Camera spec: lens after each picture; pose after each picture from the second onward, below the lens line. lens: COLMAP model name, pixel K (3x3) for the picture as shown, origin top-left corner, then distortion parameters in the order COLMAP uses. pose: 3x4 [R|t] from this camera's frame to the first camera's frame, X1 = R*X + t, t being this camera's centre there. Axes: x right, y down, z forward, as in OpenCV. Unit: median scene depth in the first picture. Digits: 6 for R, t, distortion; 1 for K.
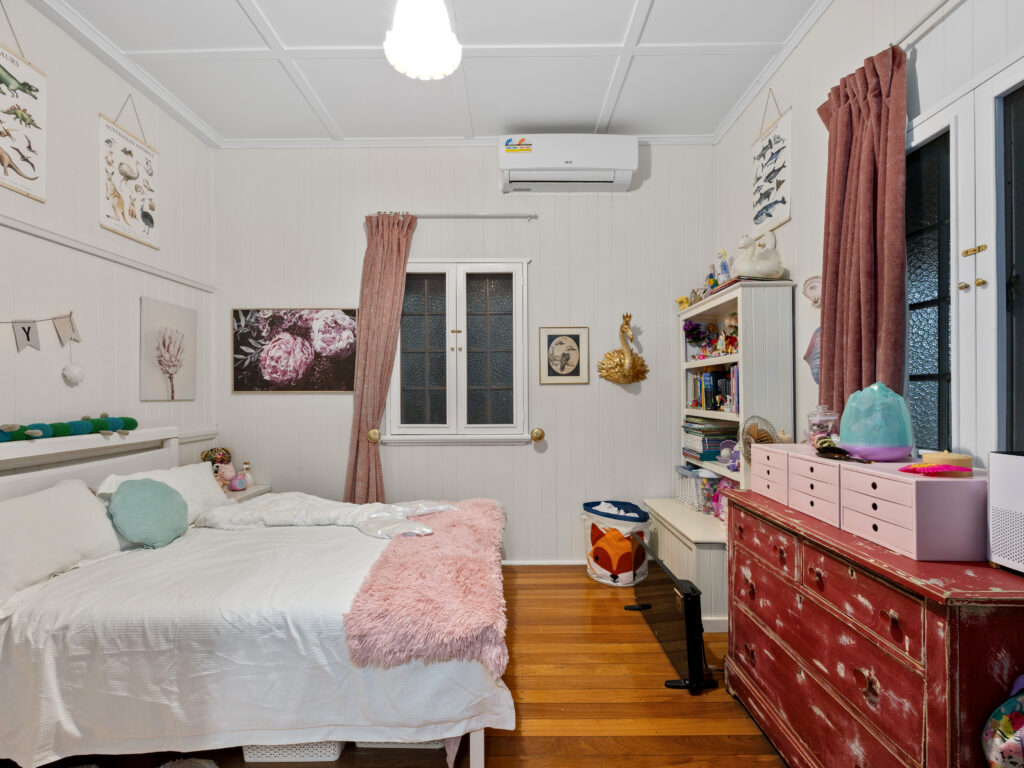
lens RADIAL K [[467.1, 0, 512.3], [0, 467.1, 388.1], [0, 0, 1]] dist [-0.003163, -0.000736]
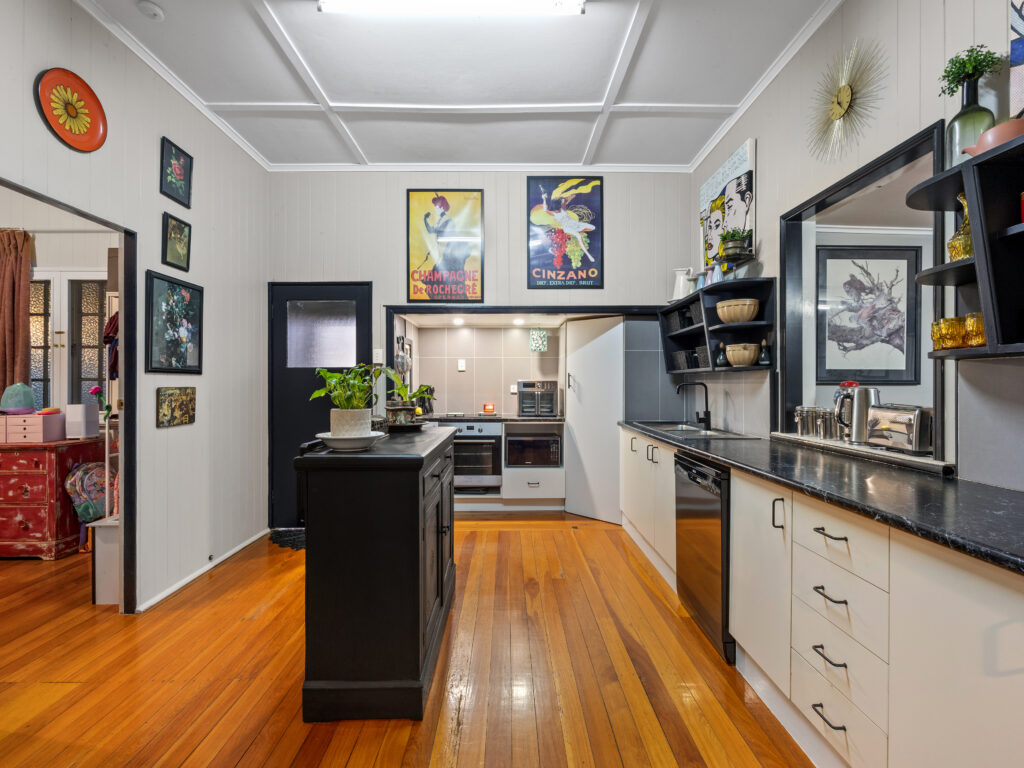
lens RADIAL K [[467.1, 0, 509.4], [0, 467.1, 383.7], [0, 0, 1]] dist [-0.003163, -0.000736]
pose [[-0.004446, 0.003673, 0.999983, -1.658627], [-0.004600, 0.999983, -0.003693, -0.007350], [-0.999980, -0.004616, -0.004429, -1.541775]]
